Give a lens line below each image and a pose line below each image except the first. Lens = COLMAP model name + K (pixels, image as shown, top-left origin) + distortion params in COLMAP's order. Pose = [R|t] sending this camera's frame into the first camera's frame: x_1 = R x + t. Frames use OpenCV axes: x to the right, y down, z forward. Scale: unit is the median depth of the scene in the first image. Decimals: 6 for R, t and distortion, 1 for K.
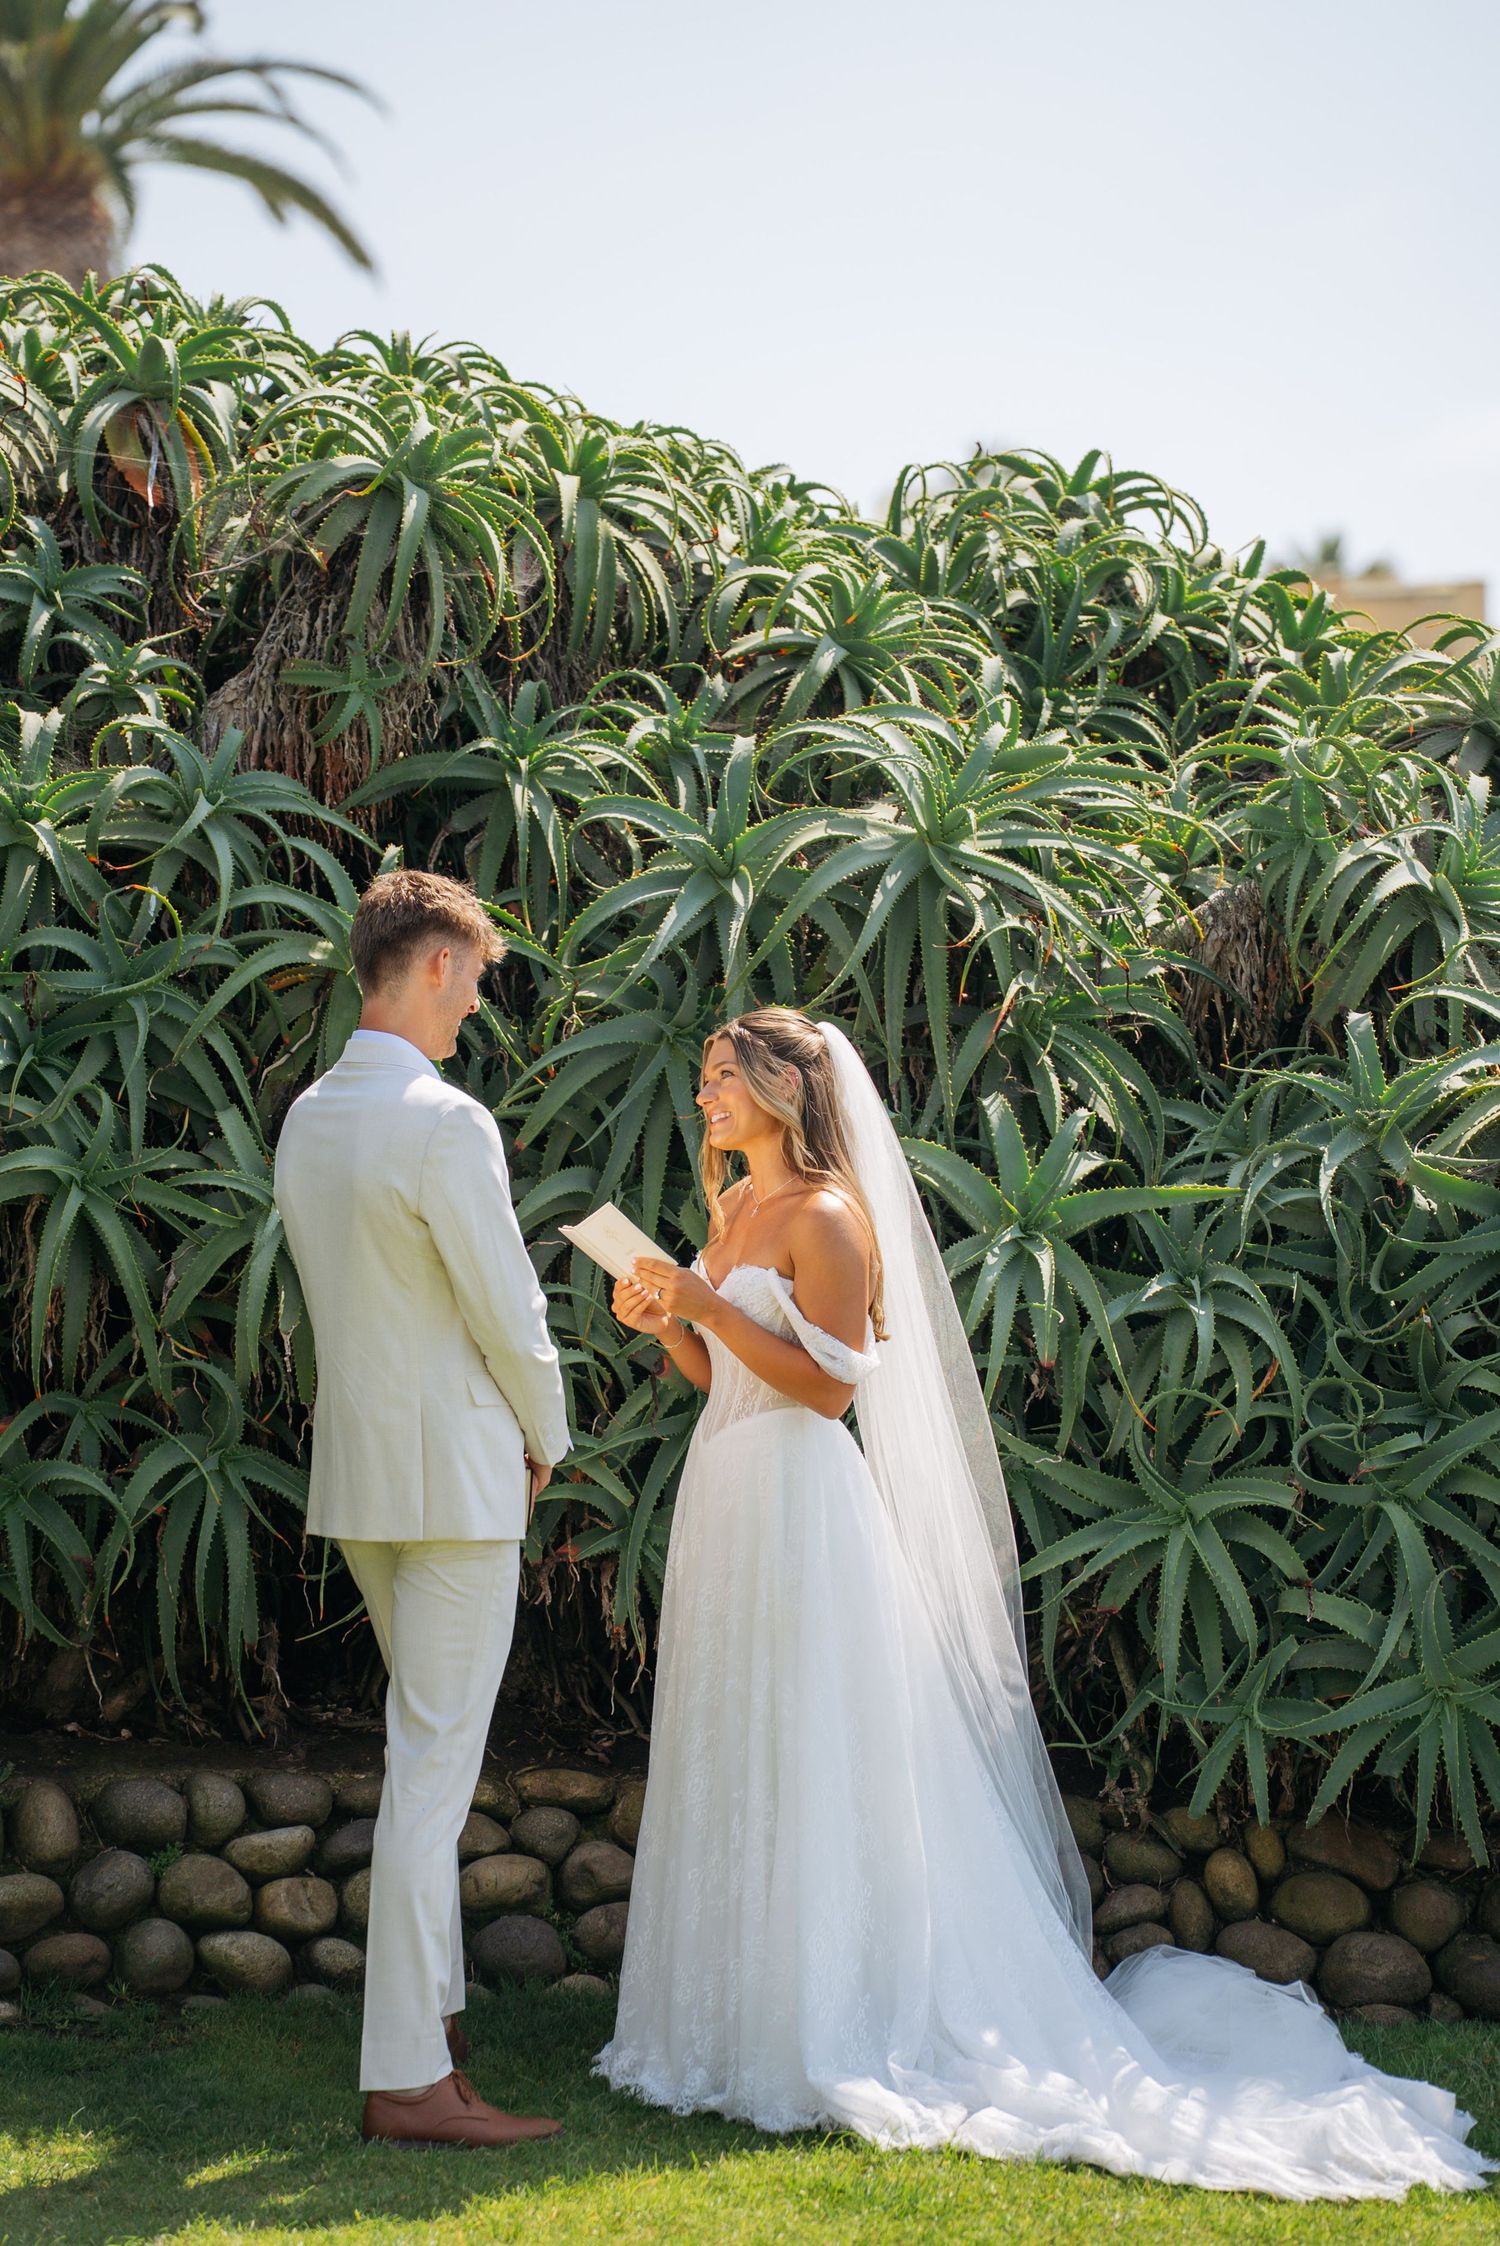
lens RADIAL K [[8540.3, 0, 750.9], [0, 8540.3, 1114.5], [0, 0, 1]] dist [1.797451, 0.000000]
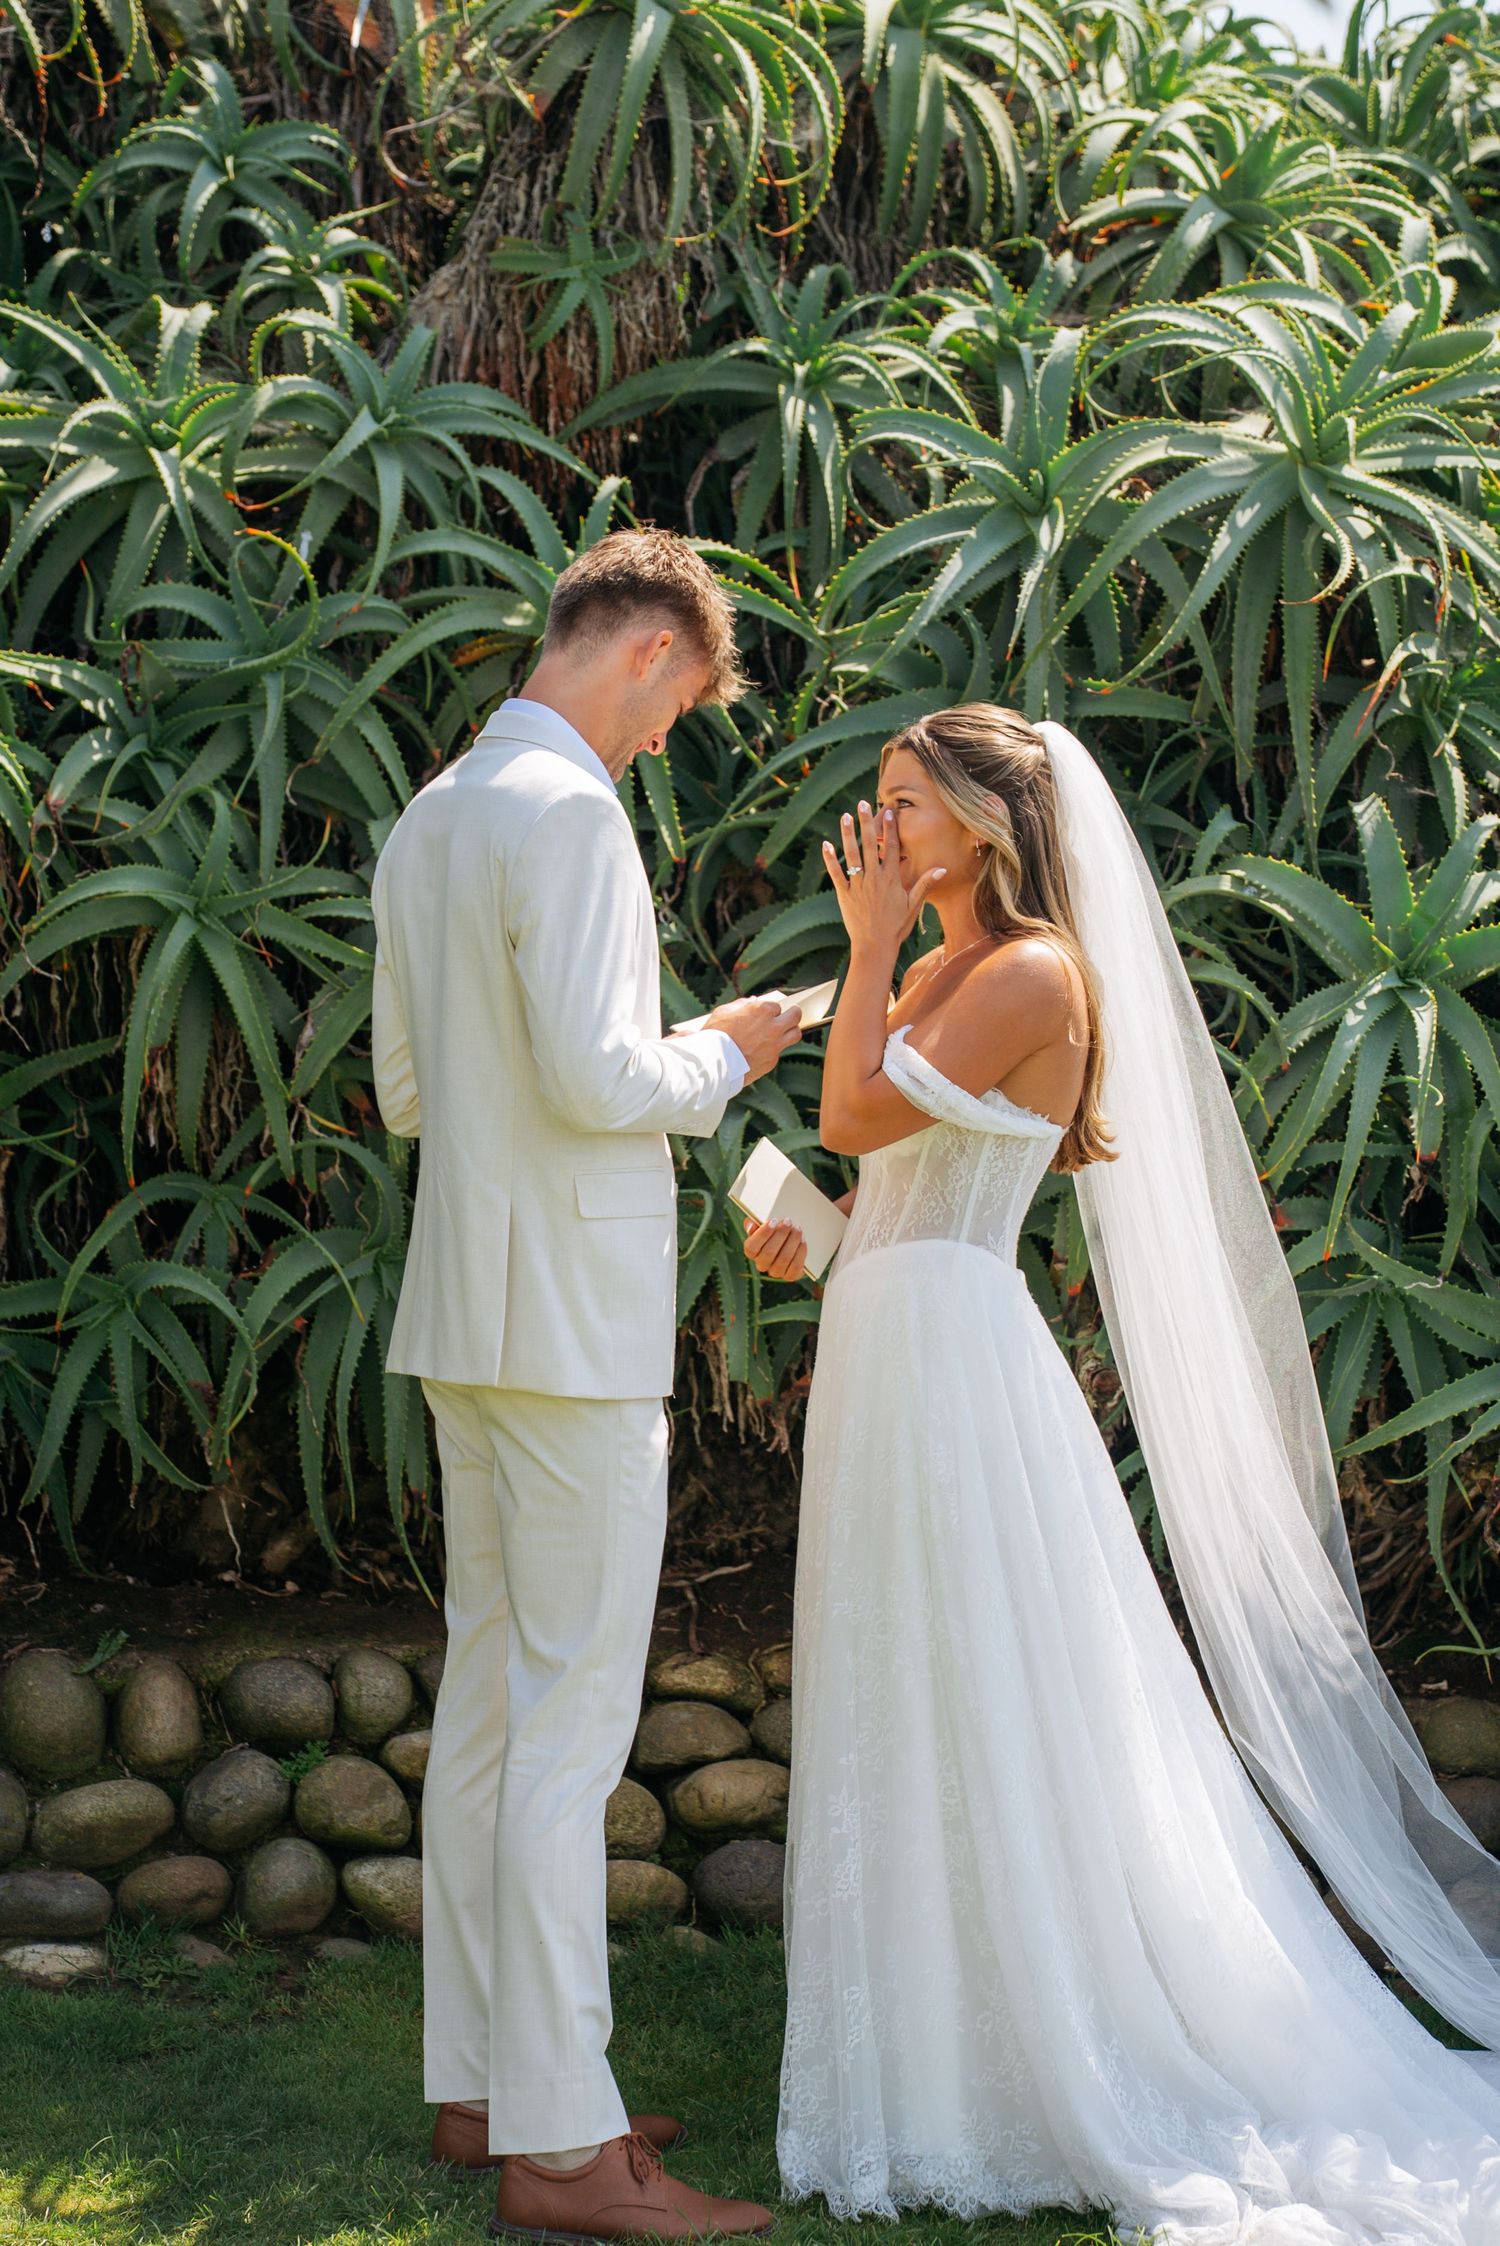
lens RADIAL K [[6825.6, 0, 708.6], [0, 6825.6, 1072.8], [0, 0, 1]] dist [1.114034, 0.000000]
pose [[0.990410, 0.006719, -0.137998, 0.054915], [0.000506, 0.998634, 0.052249, -0.009957], [0.138161, -0.051818, 0.989053, 0.380242]]
